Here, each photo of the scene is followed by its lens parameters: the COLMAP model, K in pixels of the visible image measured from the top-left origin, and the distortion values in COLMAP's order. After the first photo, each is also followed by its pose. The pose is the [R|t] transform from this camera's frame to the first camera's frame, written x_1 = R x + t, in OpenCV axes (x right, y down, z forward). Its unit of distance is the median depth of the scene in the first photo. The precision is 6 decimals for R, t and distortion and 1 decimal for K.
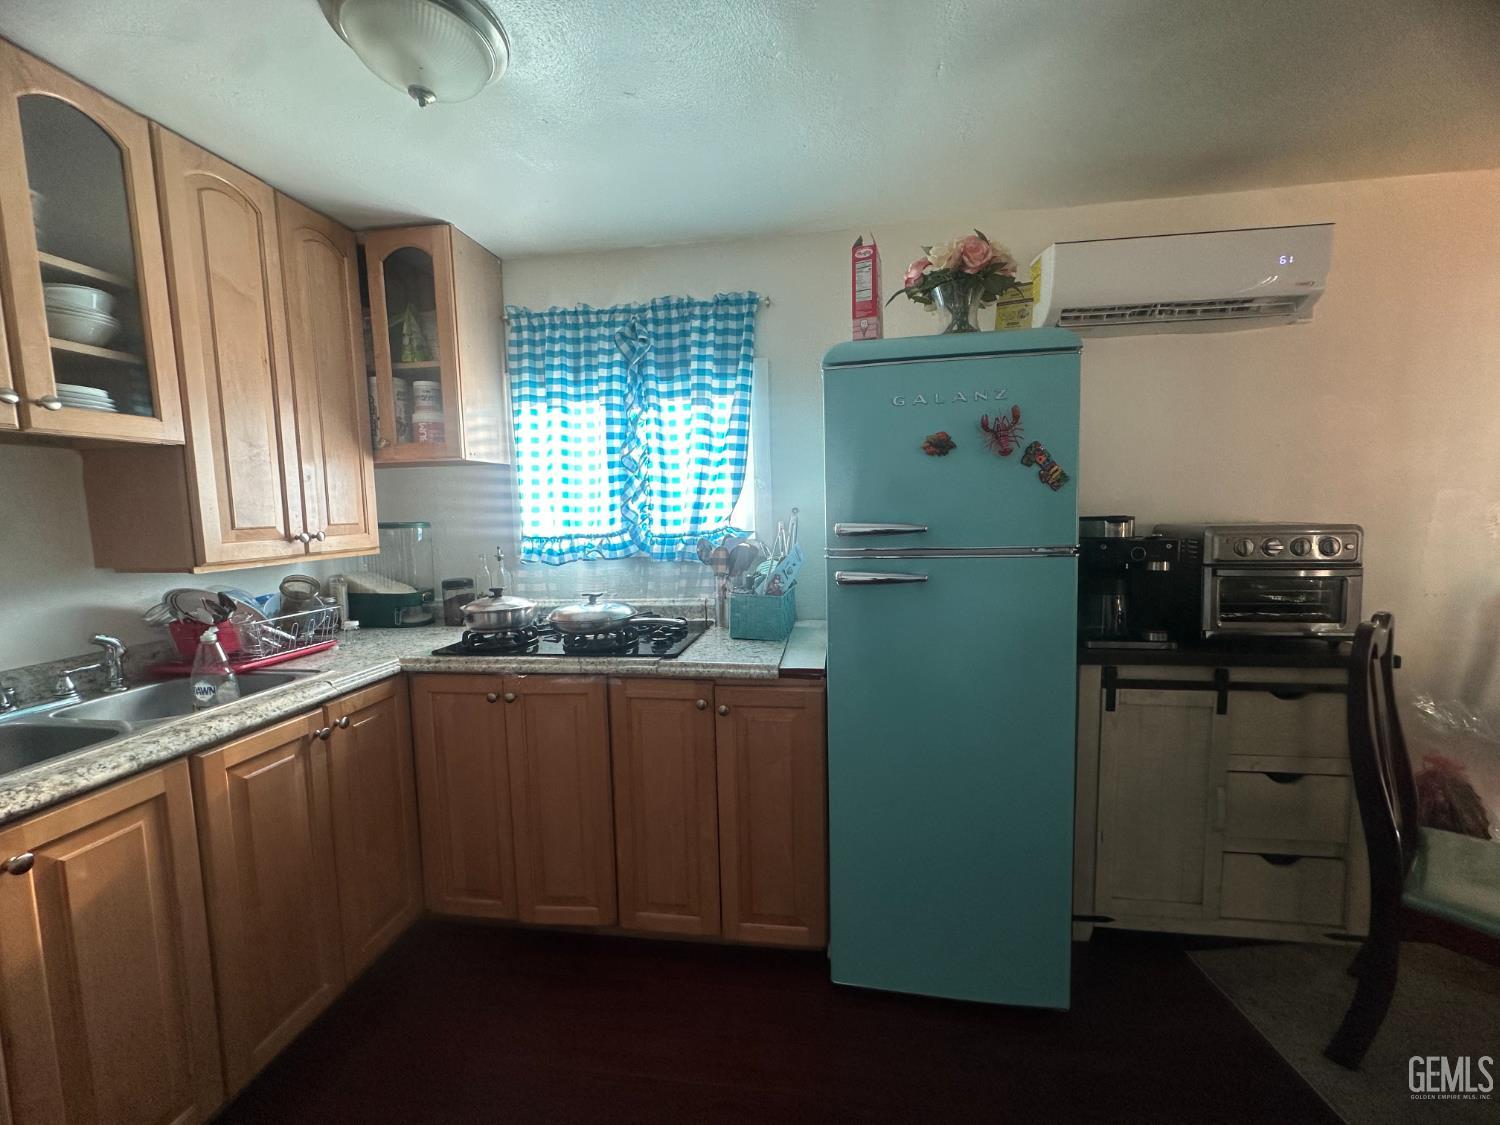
lens RADIAL K [[601.8, 0, 756.9], [0, 601.8, 560.4], [0, 0, 1]] dist [-0.004213, 0.000738]
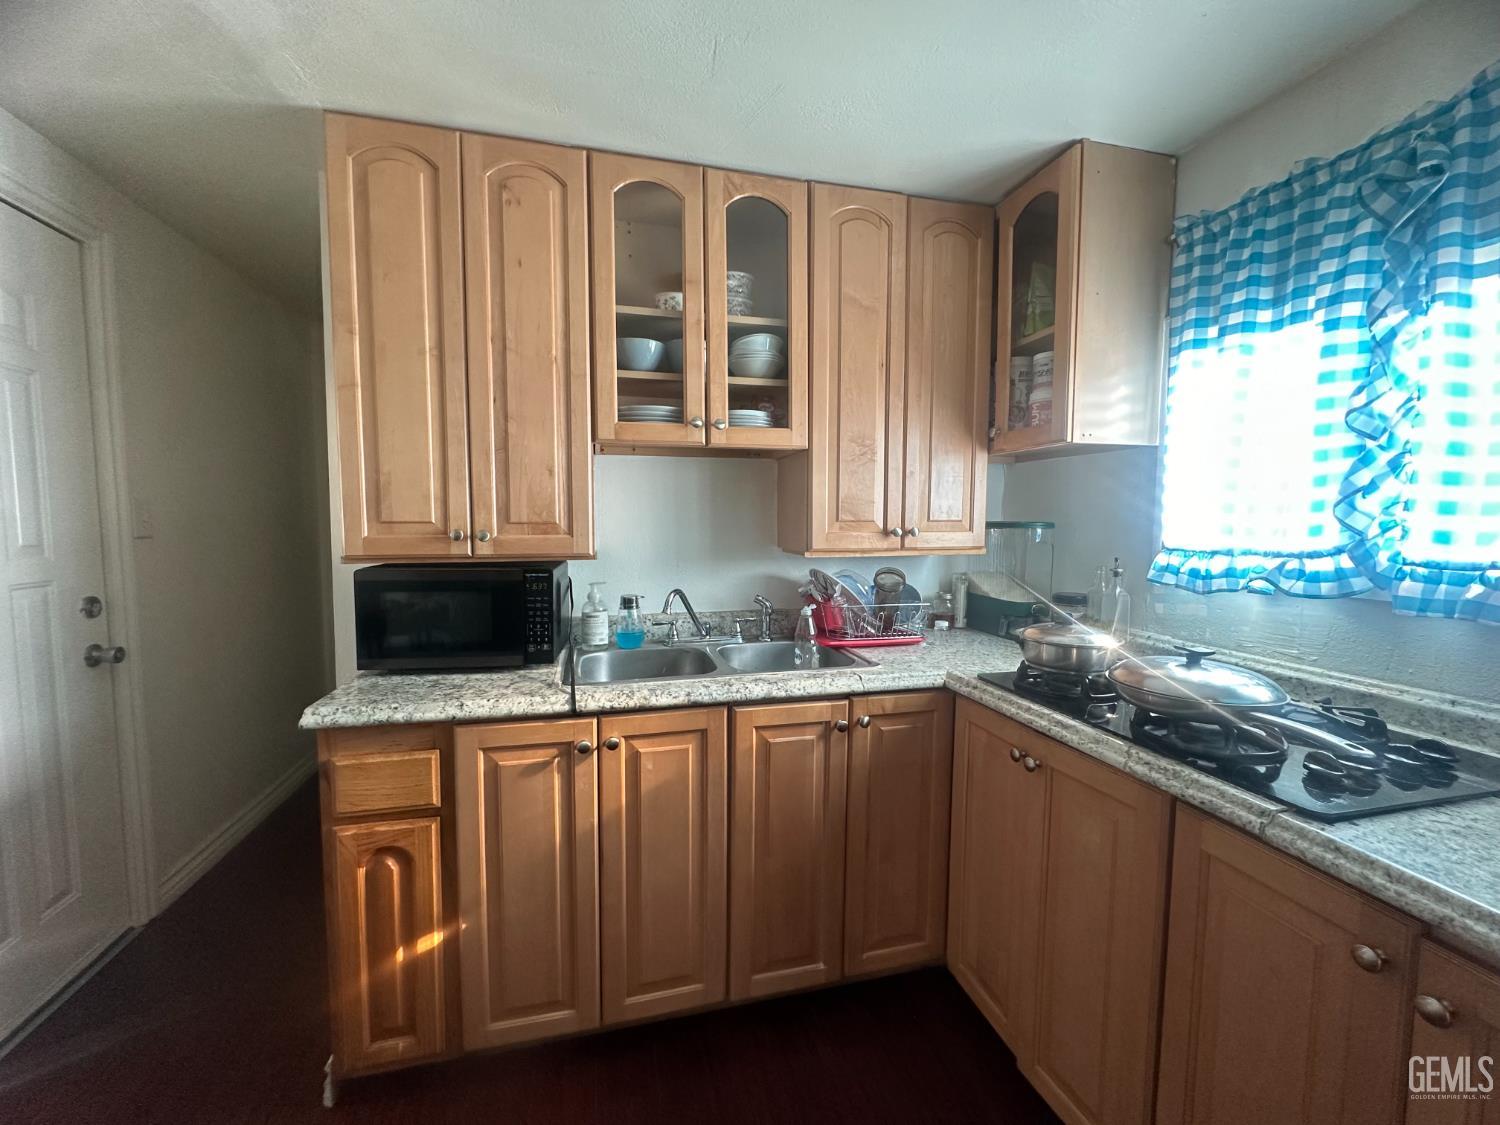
lens RADIAL K [[601.8, 0, 756.9], [0, 601.8, 560.4], [0, 0, 1]] dist [-0.004213, 0.000738]
pose [[0.373026, 0.088157, -0.923623, 0.094712], [-0.093663, 0.993968, 0.057043, -0.022362], [0.923081, 0.065231, 0.379033, 0.336727]]
